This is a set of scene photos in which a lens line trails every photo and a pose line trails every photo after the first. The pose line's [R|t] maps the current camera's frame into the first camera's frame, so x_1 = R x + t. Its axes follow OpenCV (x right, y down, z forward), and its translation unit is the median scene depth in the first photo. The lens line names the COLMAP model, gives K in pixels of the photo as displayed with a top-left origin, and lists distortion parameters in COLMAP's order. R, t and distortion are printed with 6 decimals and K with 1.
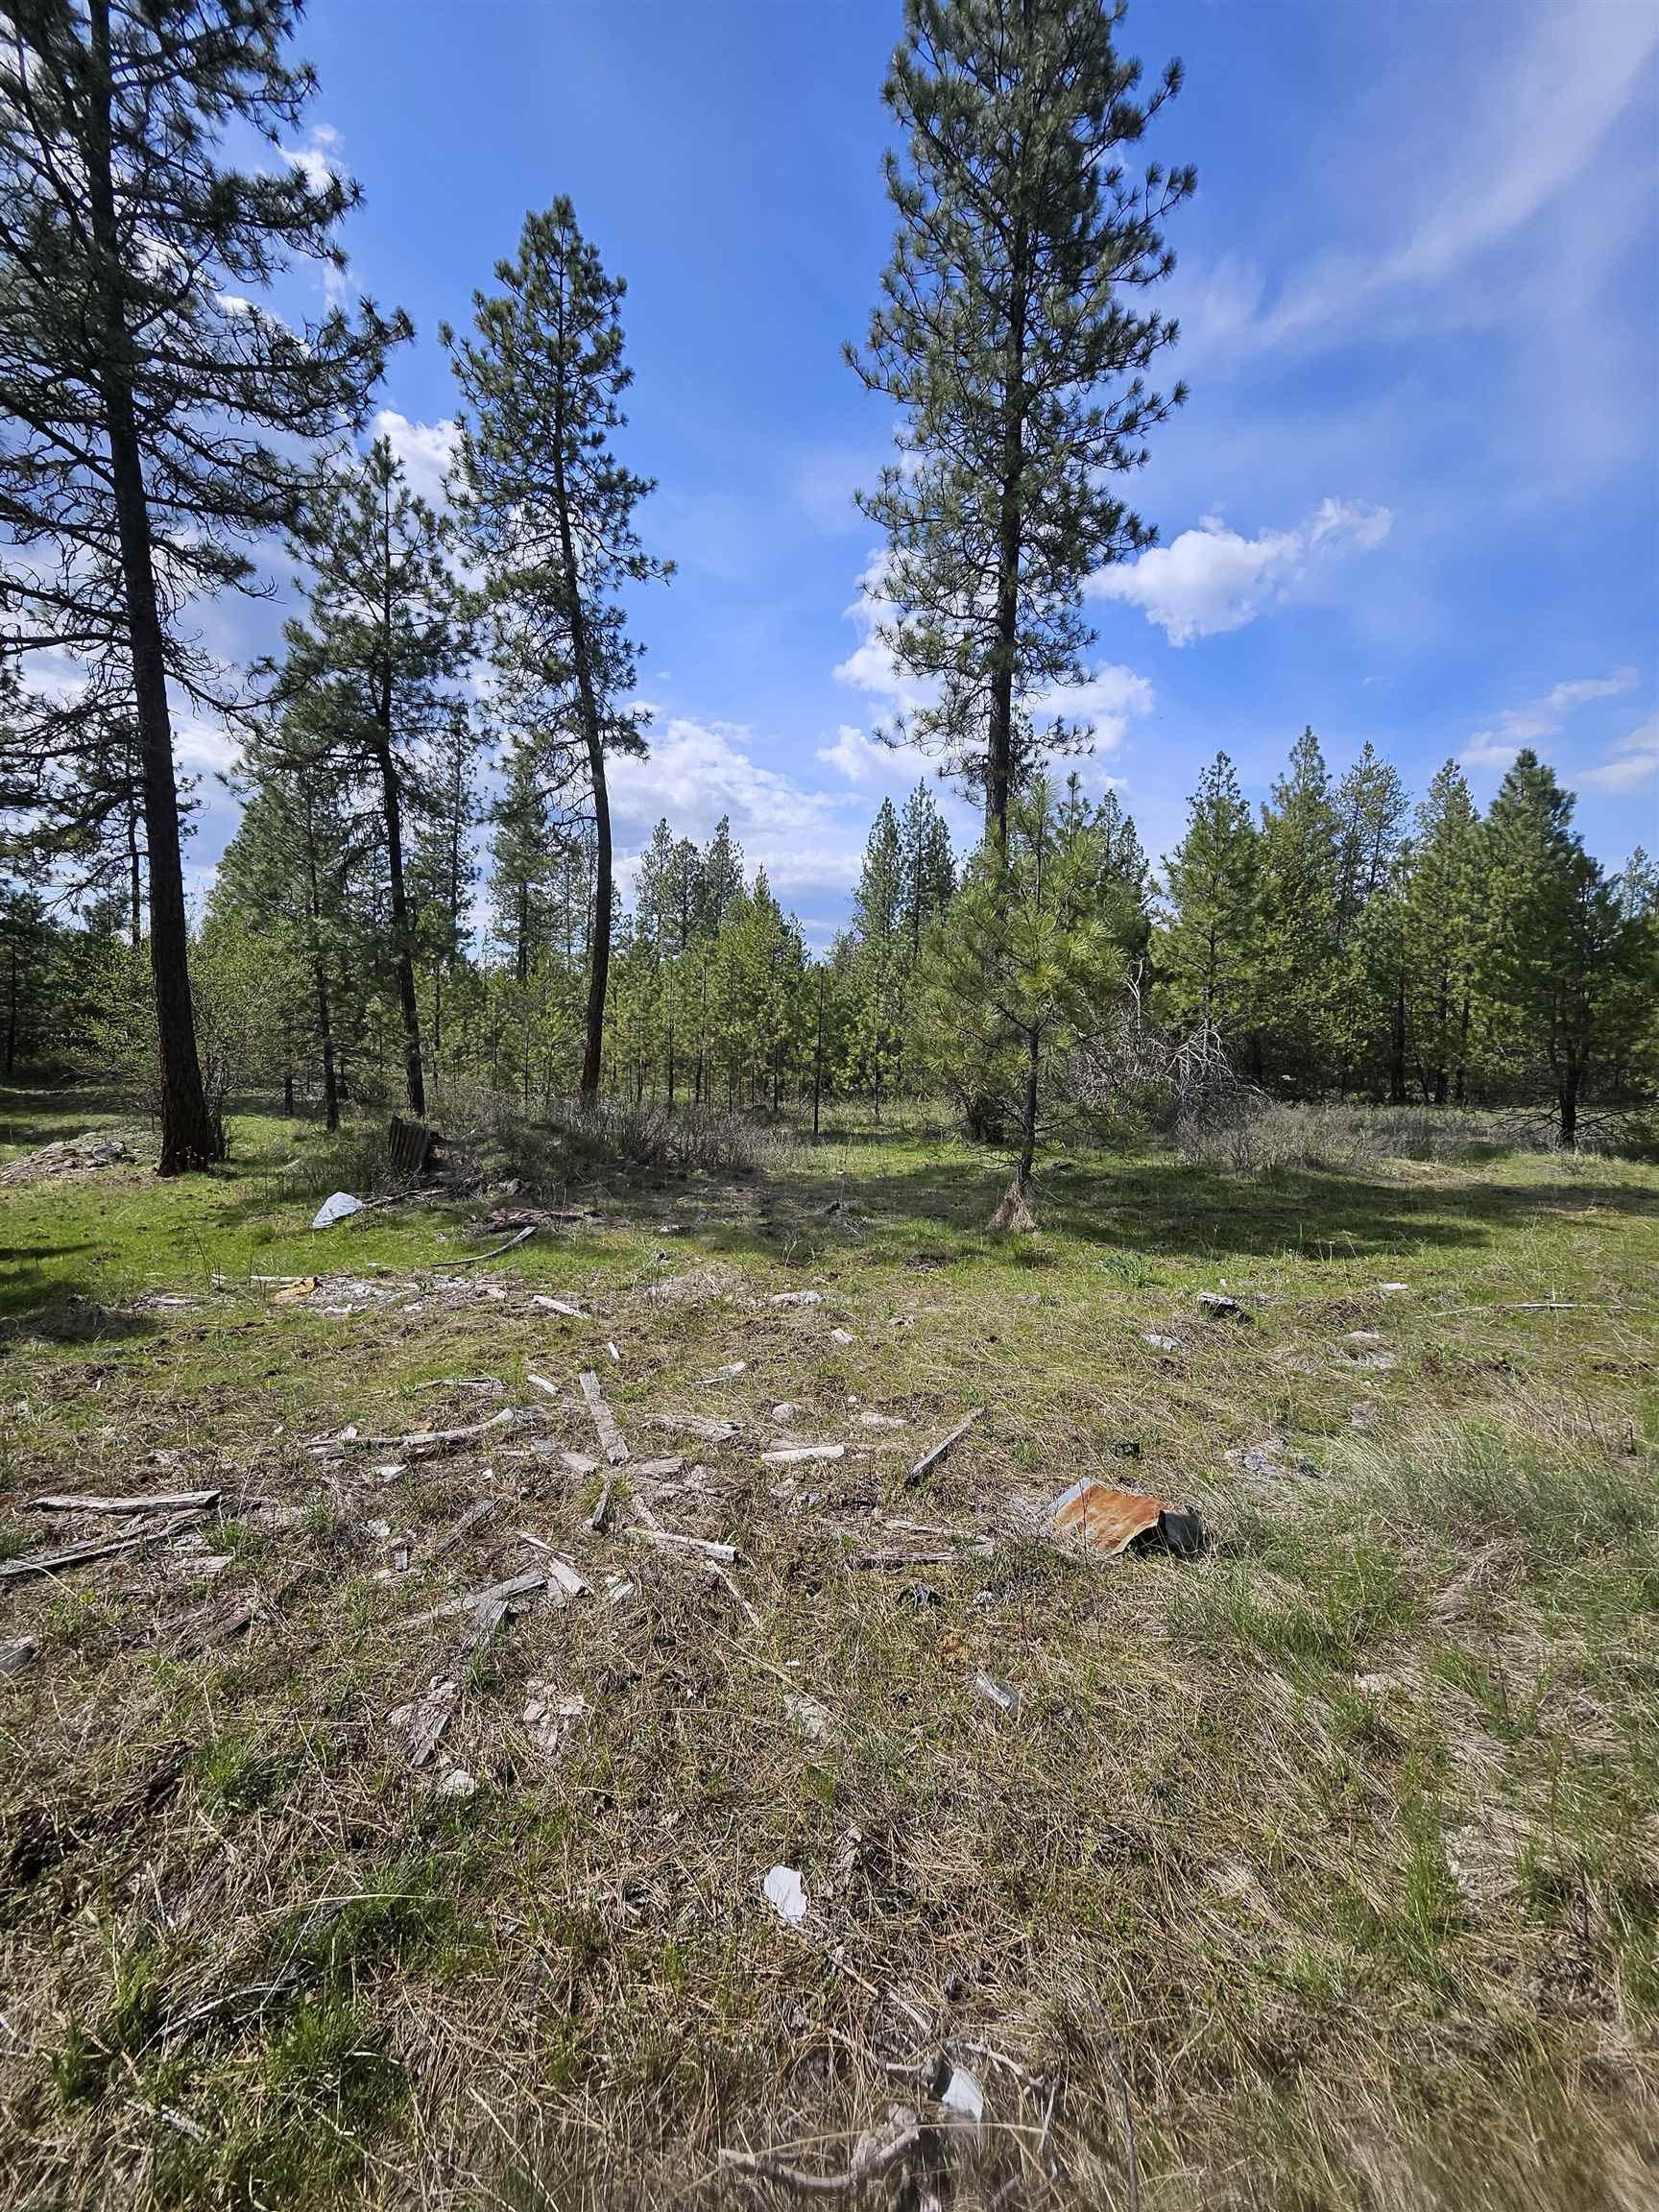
lens RADIAL K [[882.4, 0, 829.5], [0, 882.4, 1106.0], [0, 0, 1]] dist [0.011348, -0.005024]
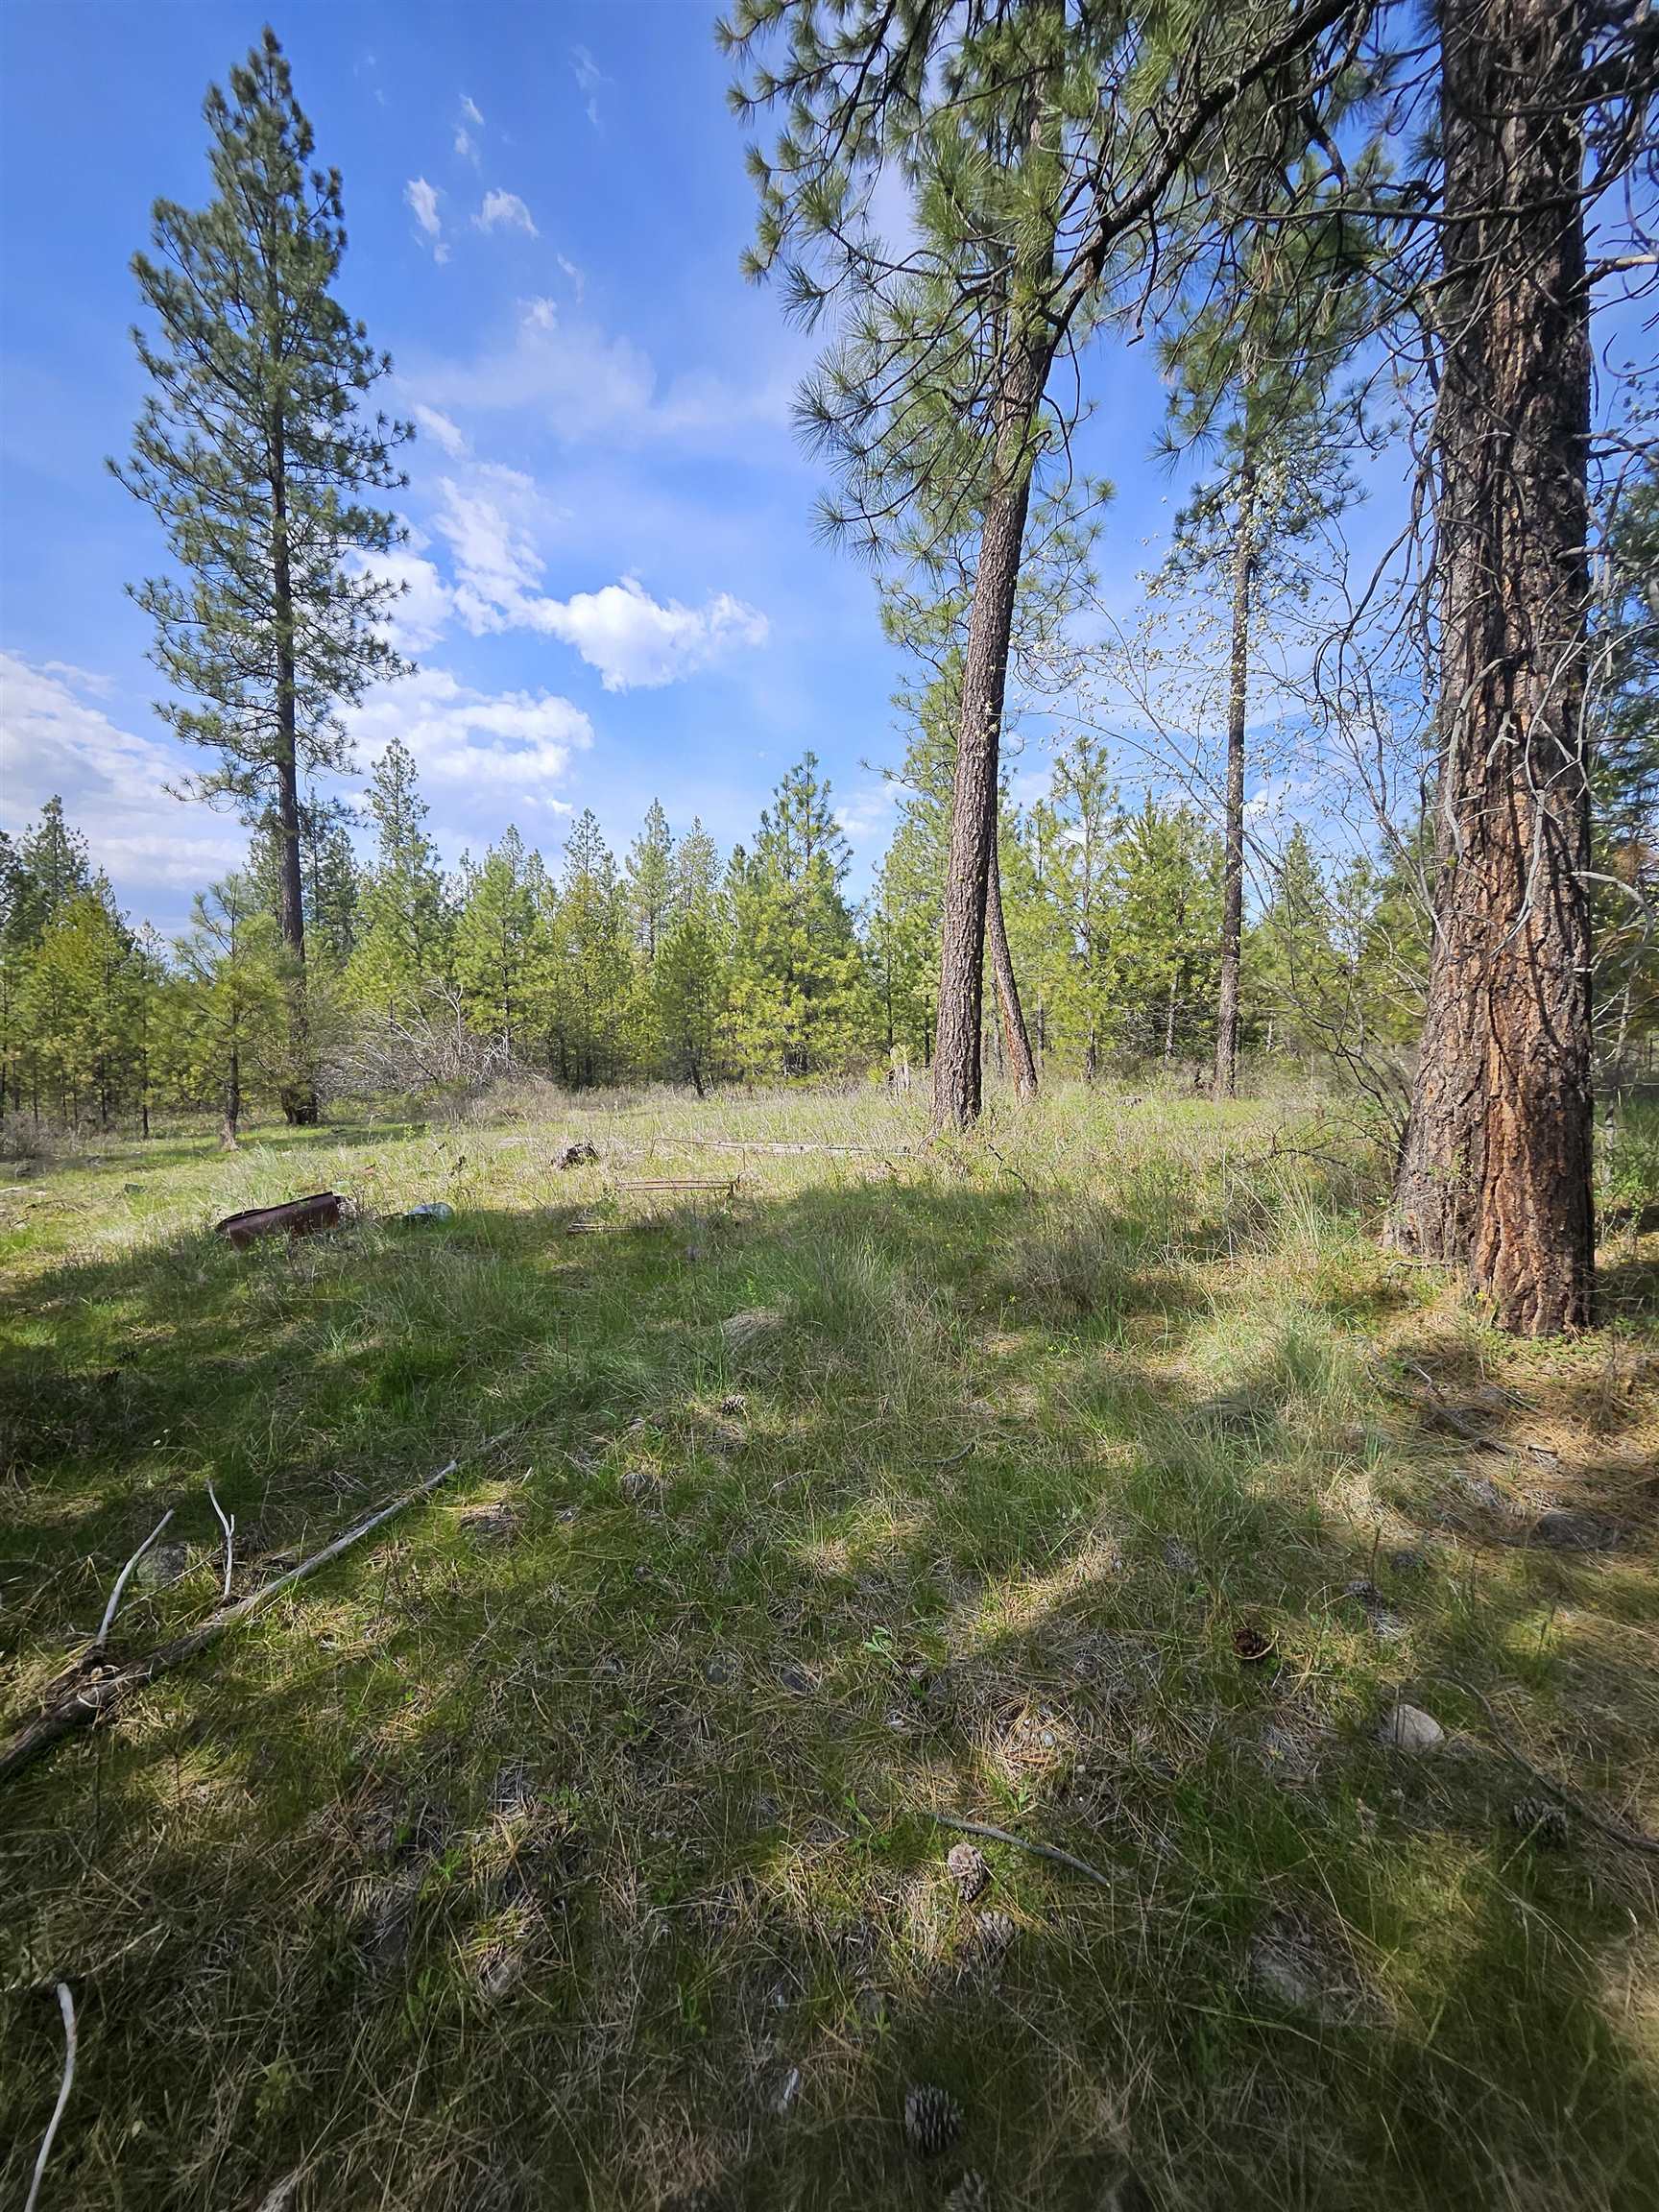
lens RADIAL K [[882.4, 0, 829.5], [0, 882.4, 1106.0], [0, 0, 1]] dist [0.011348, -0.005024]
pose [[0.839662, -0.053659, 0.540452, 0.049045], [0.064811, 0.997896, -0.001616, 0.024595], [-0.539229, 0.036384, 0.841373, -0.170286]]
